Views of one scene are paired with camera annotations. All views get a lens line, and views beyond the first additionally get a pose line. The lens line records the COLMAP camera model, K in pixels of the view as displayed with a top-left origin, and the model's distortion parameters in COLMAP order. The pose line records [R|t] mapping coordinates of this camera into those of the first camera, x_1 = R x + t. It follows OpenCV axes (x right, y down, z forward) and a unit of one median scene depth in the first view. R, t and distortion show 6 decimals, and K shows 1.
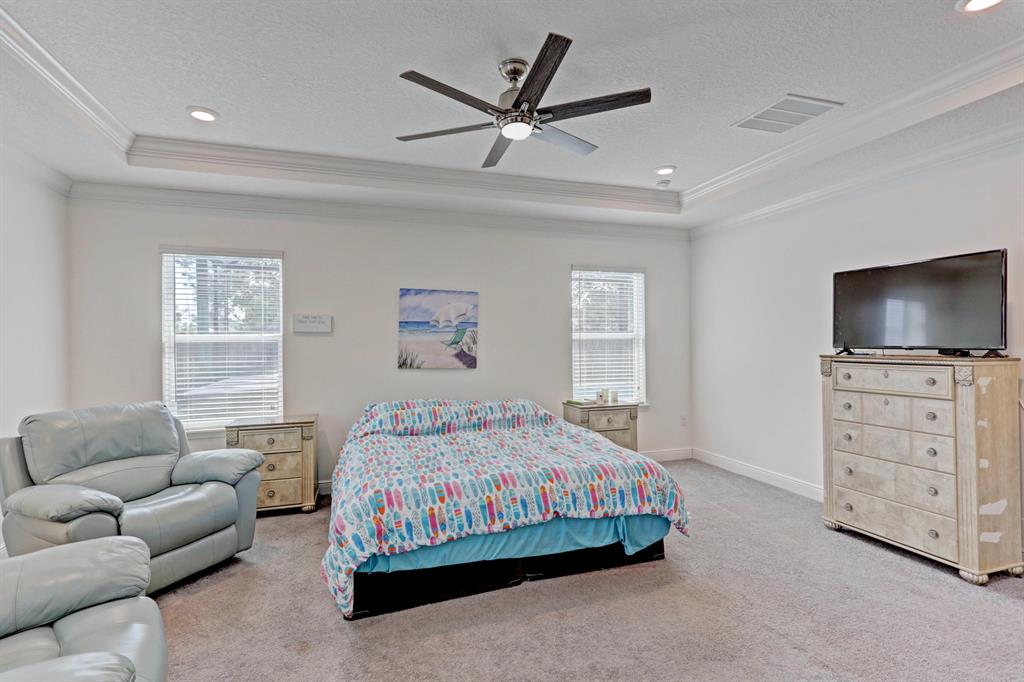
lens RADIAL K [[495.7, 0, 507.3], [0, 495.7, 339.8], [0, 0, 1]] dist [0.018457, 0.000299]
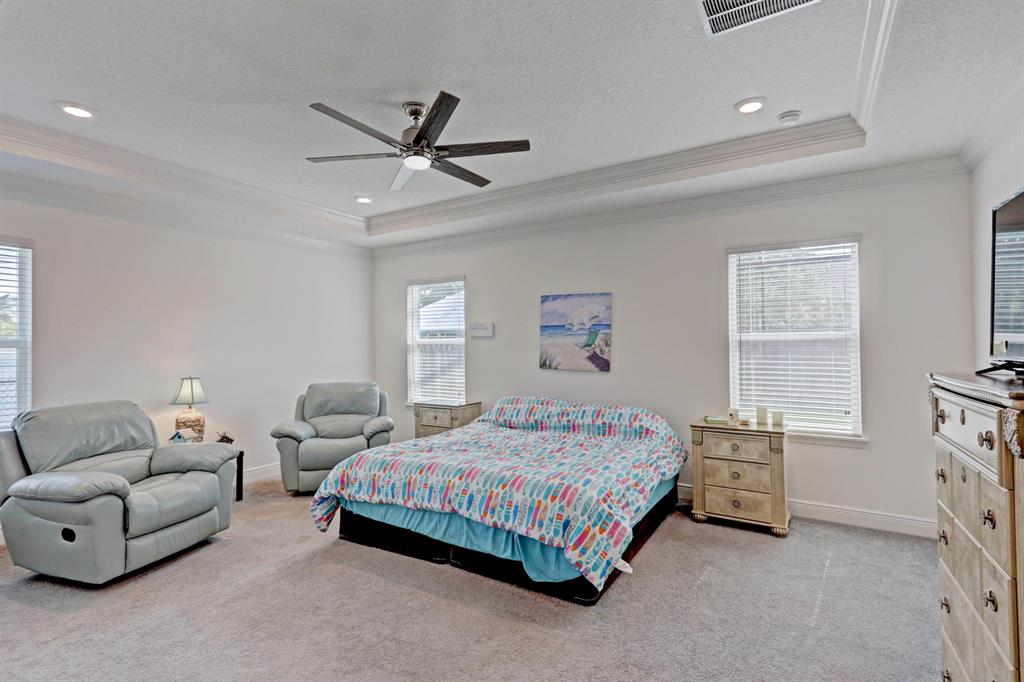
lens RADIAL K [[495.7, 0, 506.6], [0, 495.7, 339.6], [0, 0, 1]] dist [0.018457, 0.000299]
pose [[0.630601, -0.005164, -0.776090, 0.608107], [0.006536, 0.999978, -0.001343, -0.005430], [0.776080, -0.004226, 0.630621, 0.254788]]
